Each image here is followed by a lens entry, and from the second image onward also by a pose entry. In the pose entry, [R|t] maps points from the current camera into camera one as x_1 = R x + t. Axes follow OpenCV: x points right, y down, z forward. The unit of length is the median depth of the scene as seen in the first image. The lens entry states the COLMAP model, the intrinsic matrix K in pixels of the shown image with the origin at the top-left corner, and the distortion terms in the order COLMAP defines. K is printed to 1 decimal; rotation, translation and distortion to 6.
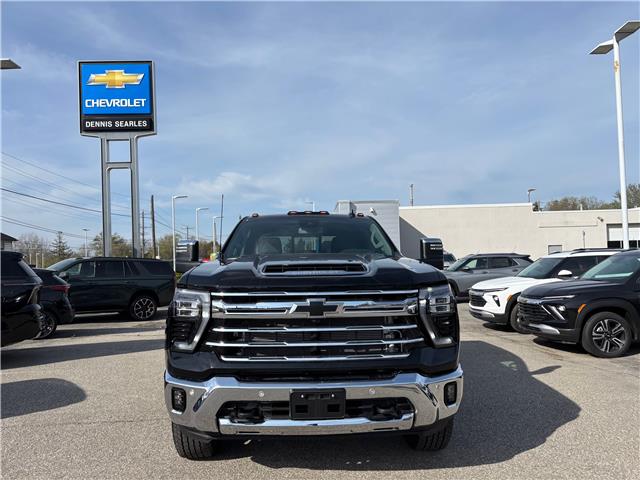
lens RADIAL K [[484.2, 0, 320.6], [0, 484.2, 245.5], [0, 0, 1]] dist [0.028997, -0.018435]
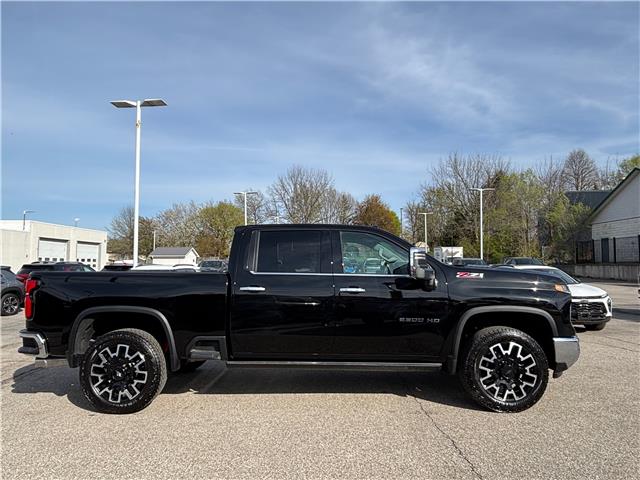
lens RADIAL K [[407.4, 0, 319.9], [0, 407.4, 243.0], [0, 0, 1]] dist [-0.009376, 0.002888]
pose [[0.057983, 0.079381, 0.995157, -1.139809], [-0.037334, 0.996309, -0.077298, 0.052300], [-0.997619, -0.032672, 0.060733, 1.153958]]
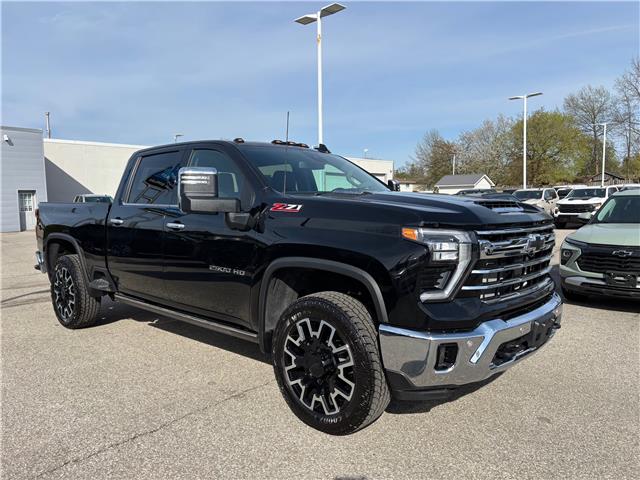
lens RADIAL K [[484.2, 0, 318.4], [0, 484.2, 239.3], [0, 0, 1]] dist [0.028997, -0.018435]
pose [[0.704757, -0.043092, 0.708139, -0.660306], [-0.030278, 0.995417, 0.090707, 0.025123], [-0.708802, -0.085367, 0.700223, 0.364557]]
